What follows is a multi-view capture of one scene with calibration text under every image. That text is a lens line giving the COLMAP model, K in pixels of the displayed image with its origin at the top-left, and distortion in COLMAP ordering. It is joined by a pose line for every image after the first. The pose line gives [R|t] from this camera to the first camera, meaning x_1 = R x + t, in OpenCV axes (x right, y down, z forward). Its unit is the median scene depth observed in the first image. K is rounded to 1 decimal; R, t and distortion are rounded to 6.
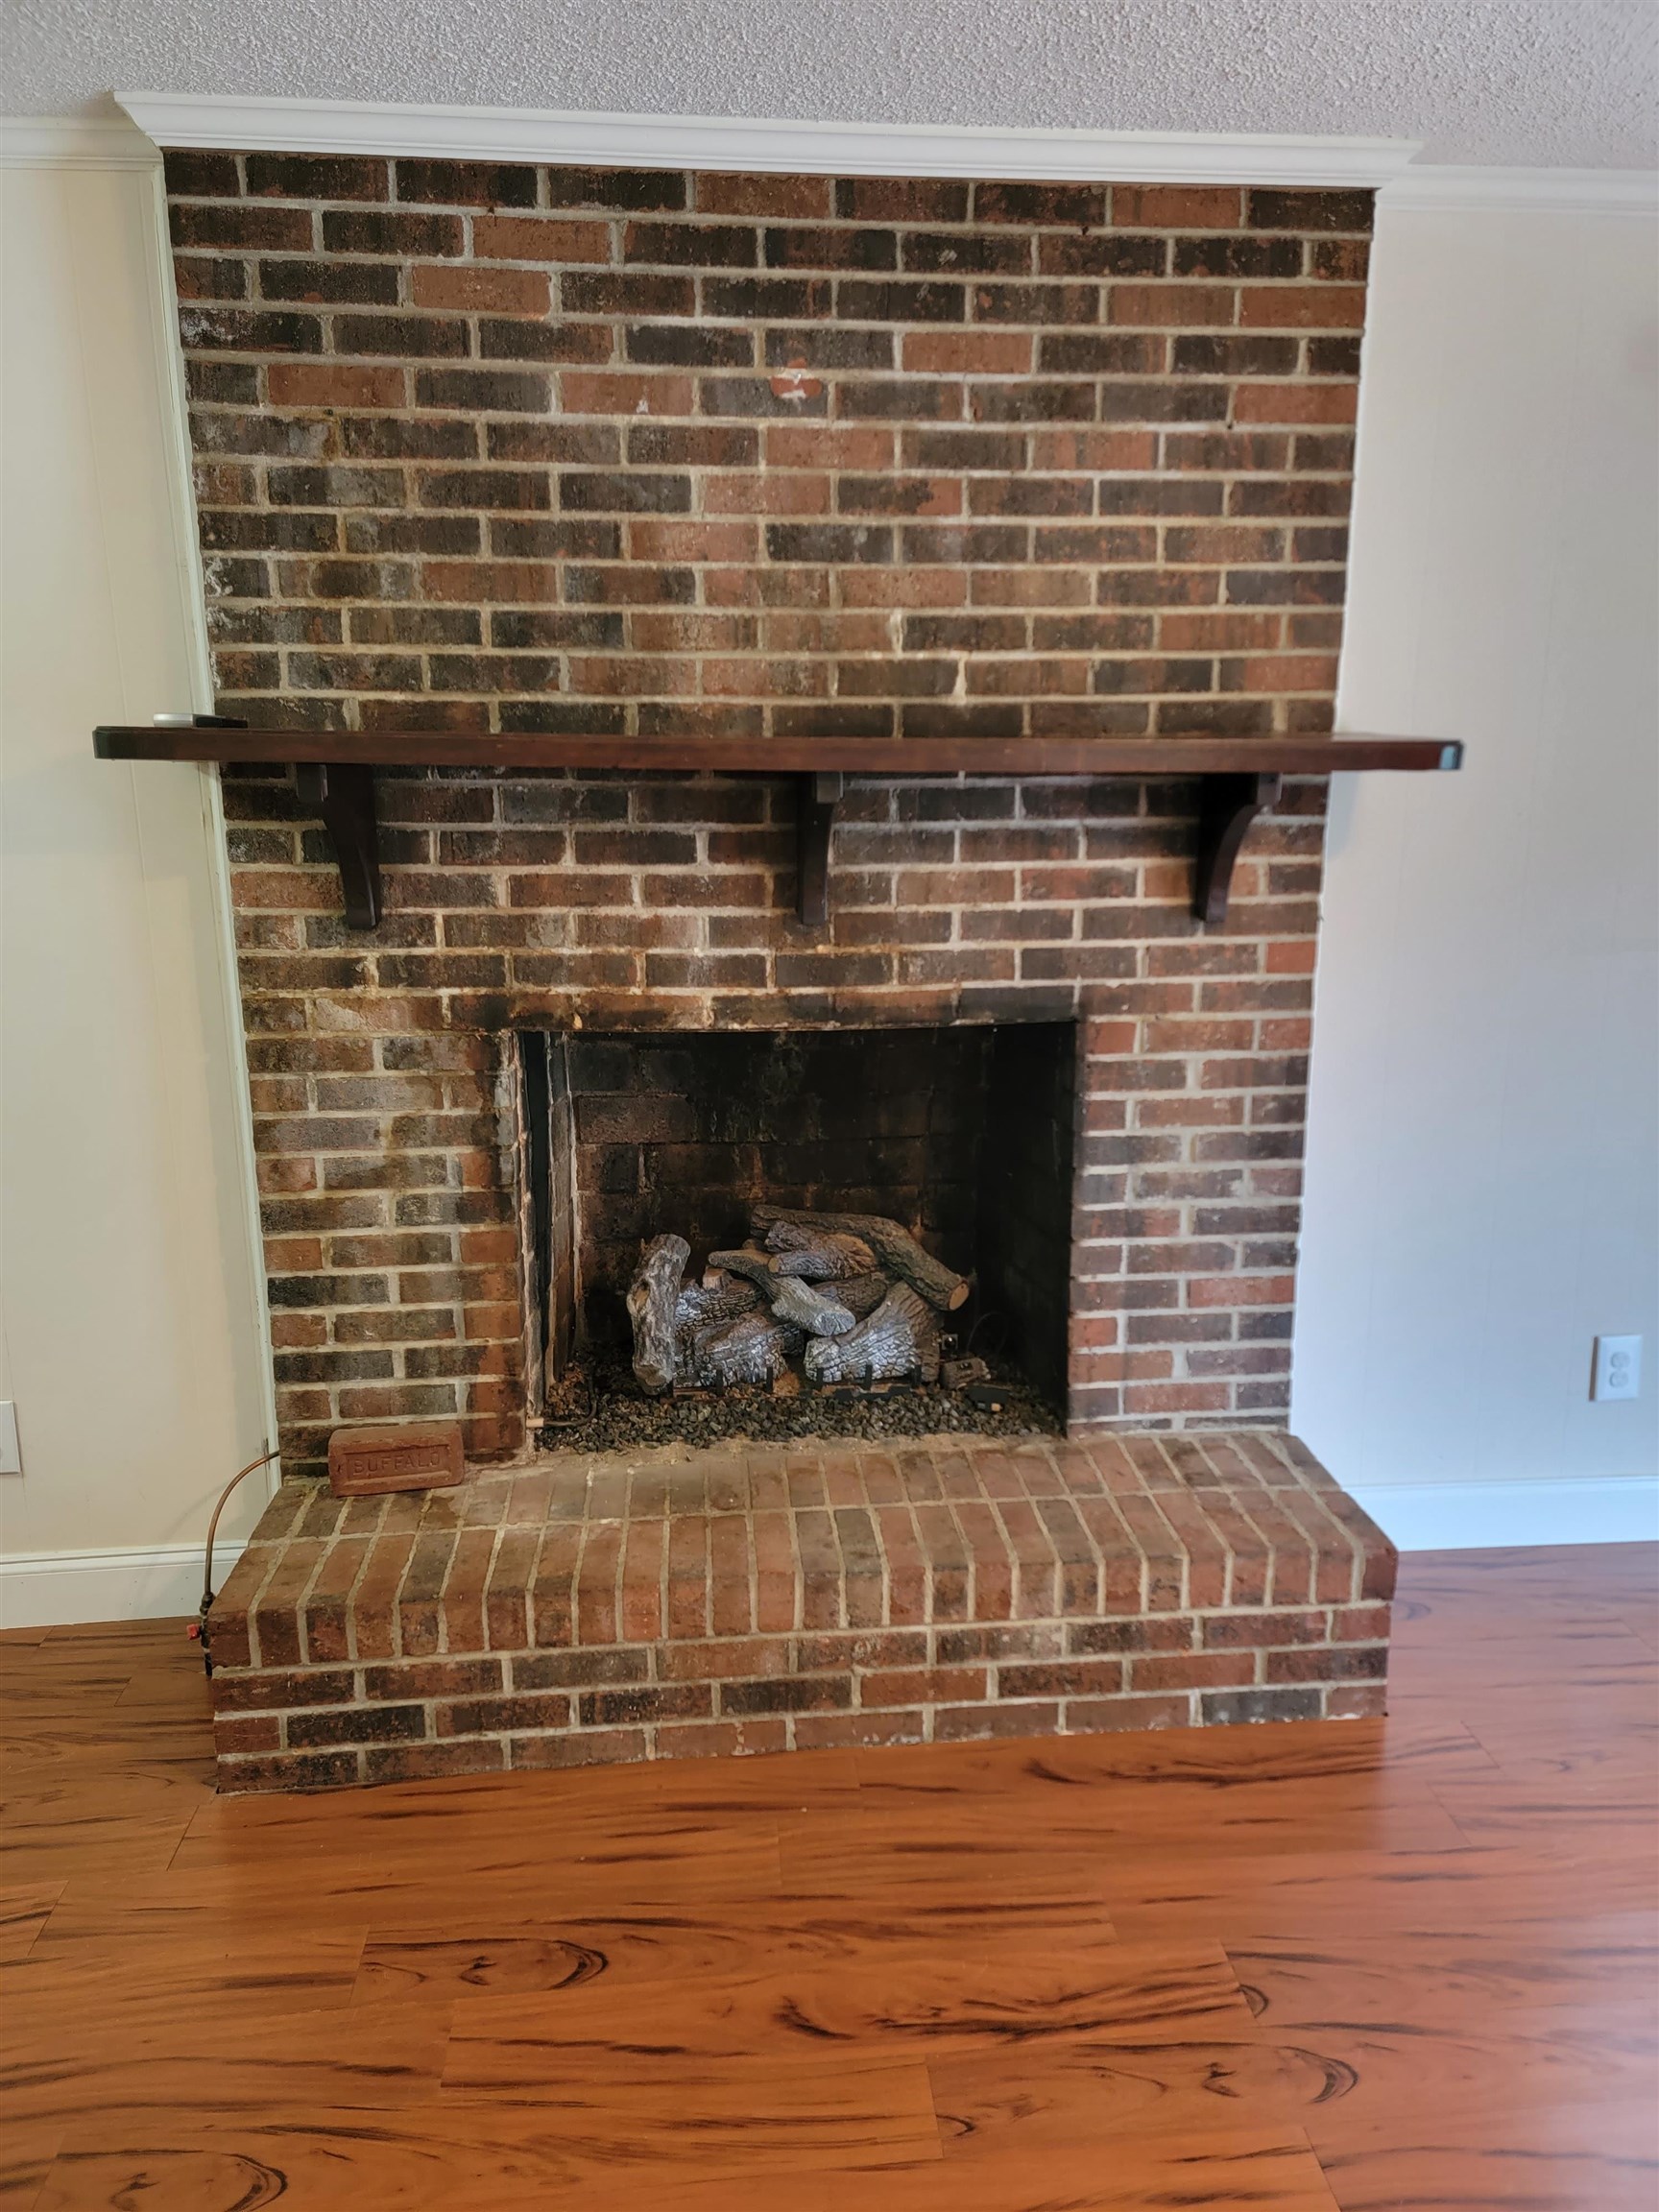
lens RADIAL K [[1513.8, 0, 829.8], [0, 1513.8, 1118.0], [0, 0, 1]] dist [0.023510, 0.002735]
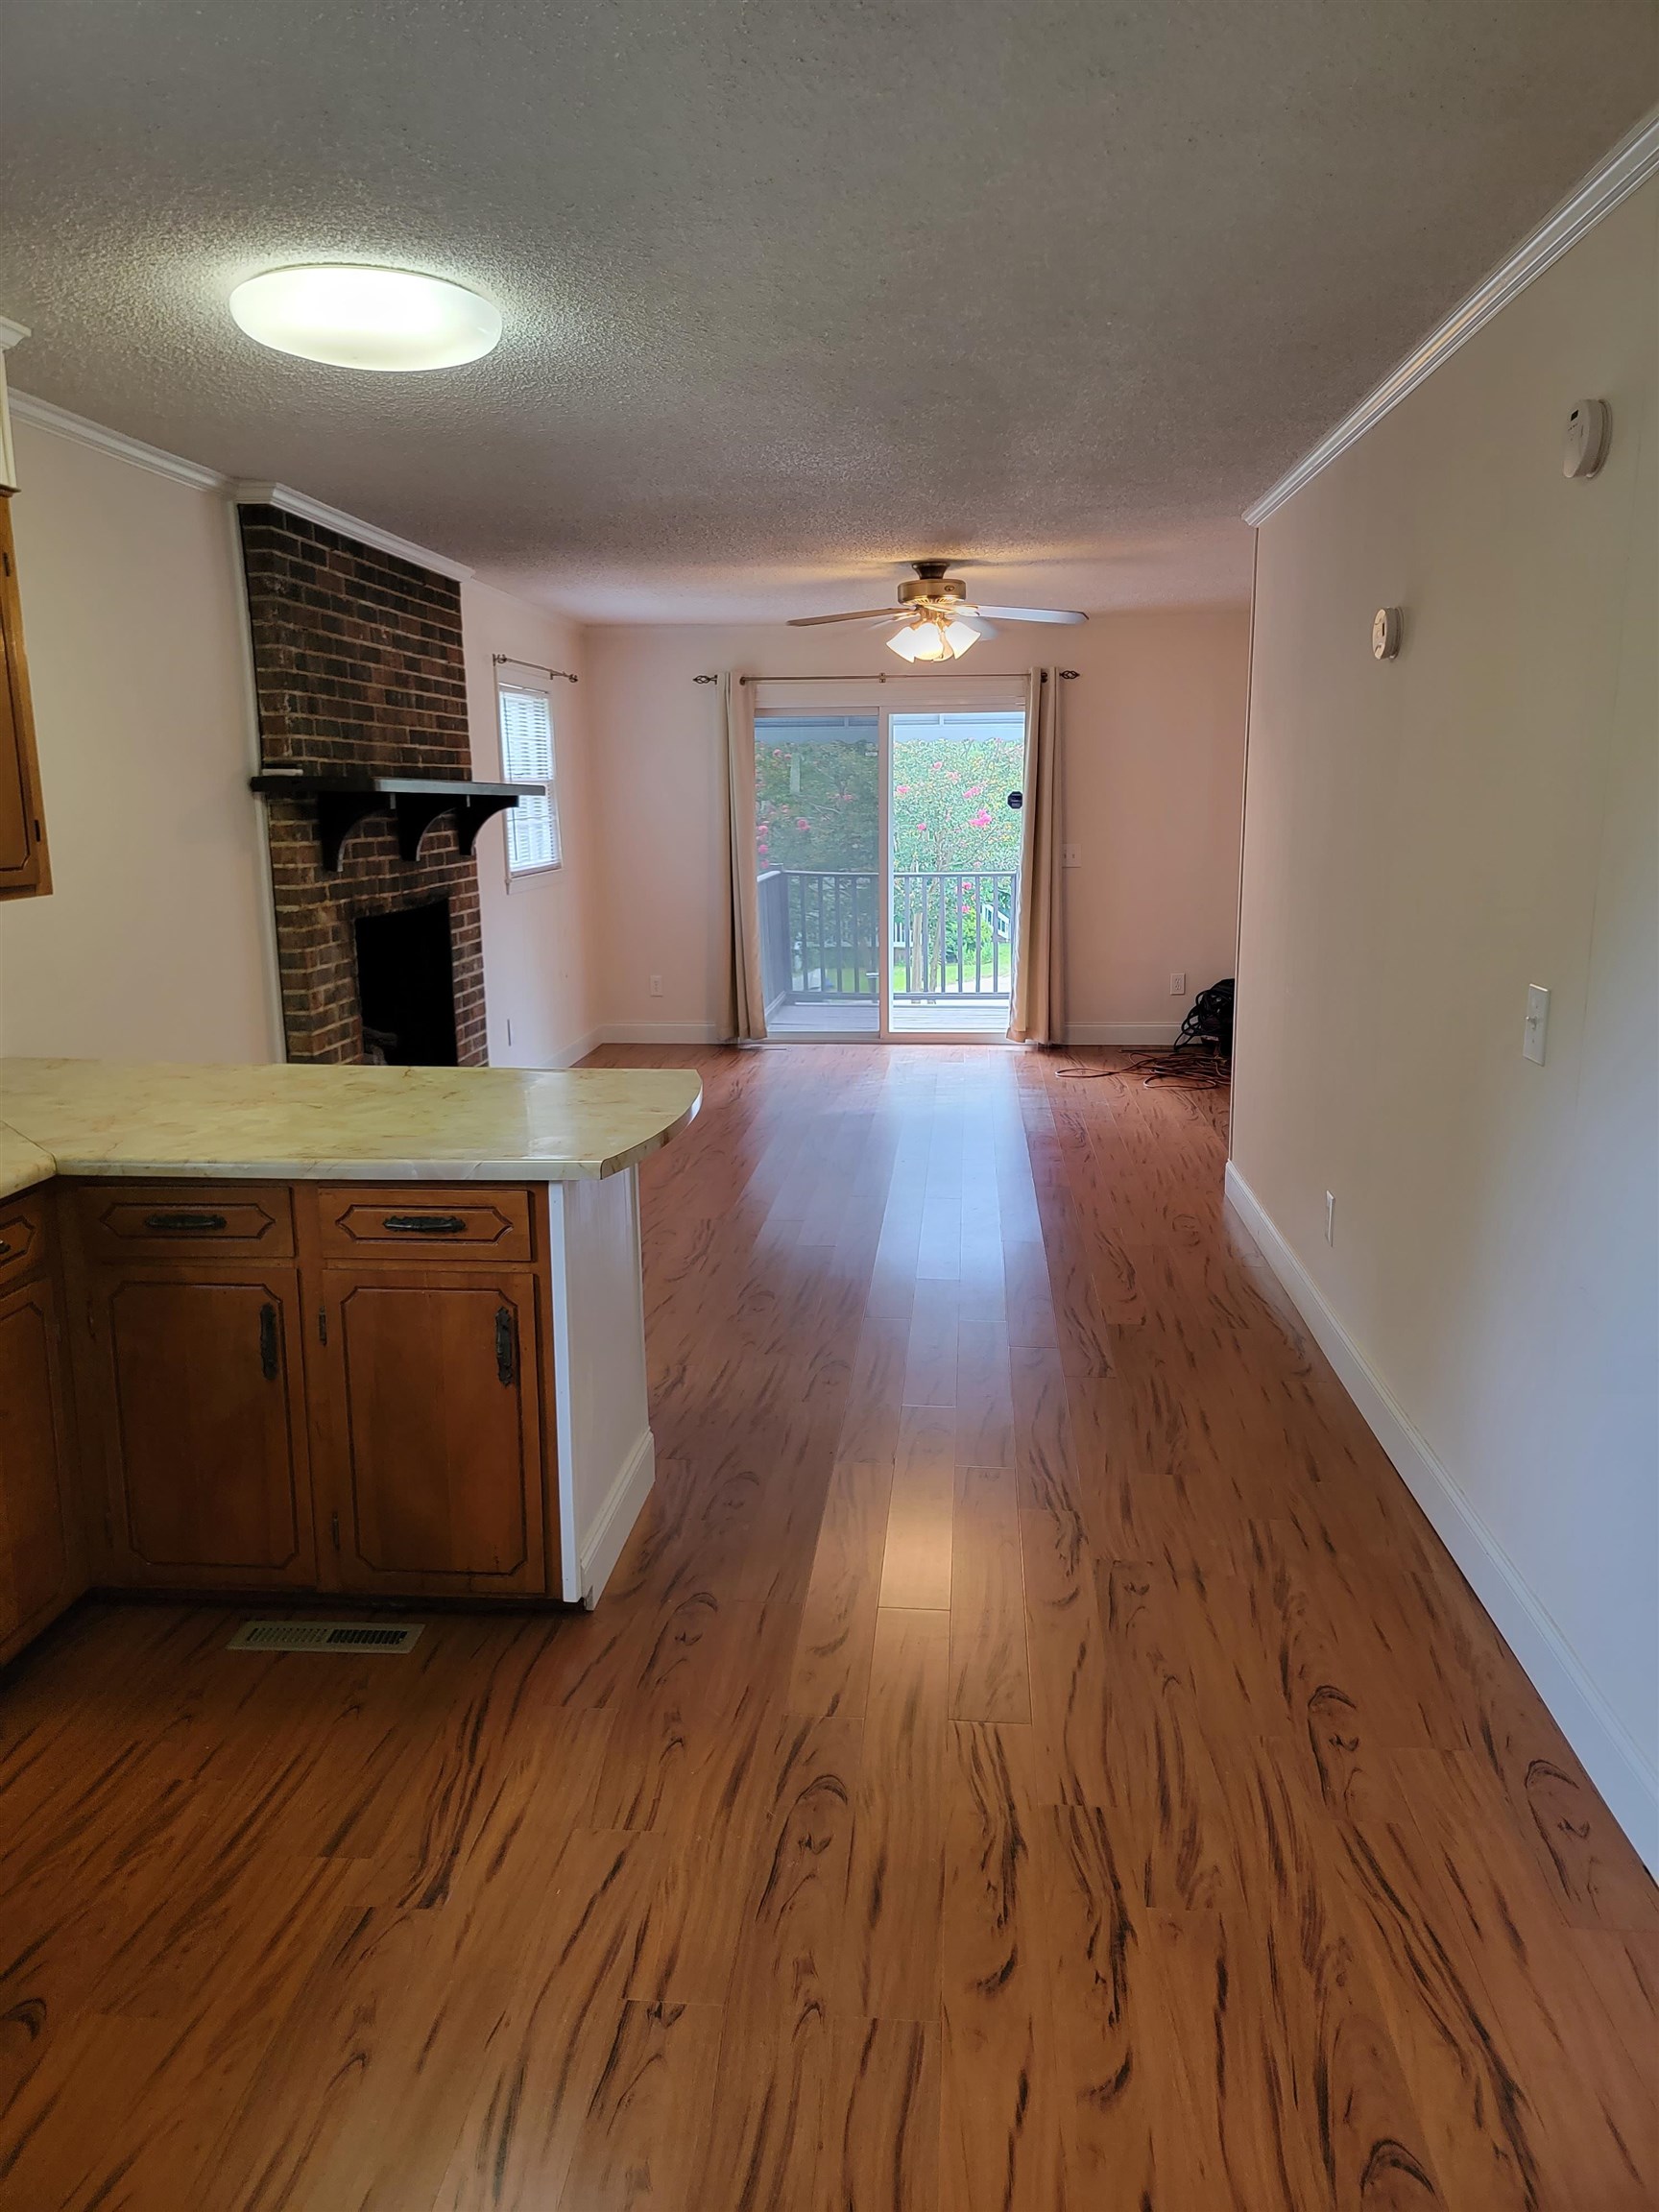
lens RADIAL K [[1513.8, 0, 835.4], [0, 1513.8, 1101.3], [0, 0, 1]] dist [0.023510, 0.002735]
pose [[0.188276, -0.197389, 0.962076, -2.171098], [0.228553, 0.961506, 0.152544, 0.017438], [-0.955152, 0.191165, 0.226142, -0.062616]]
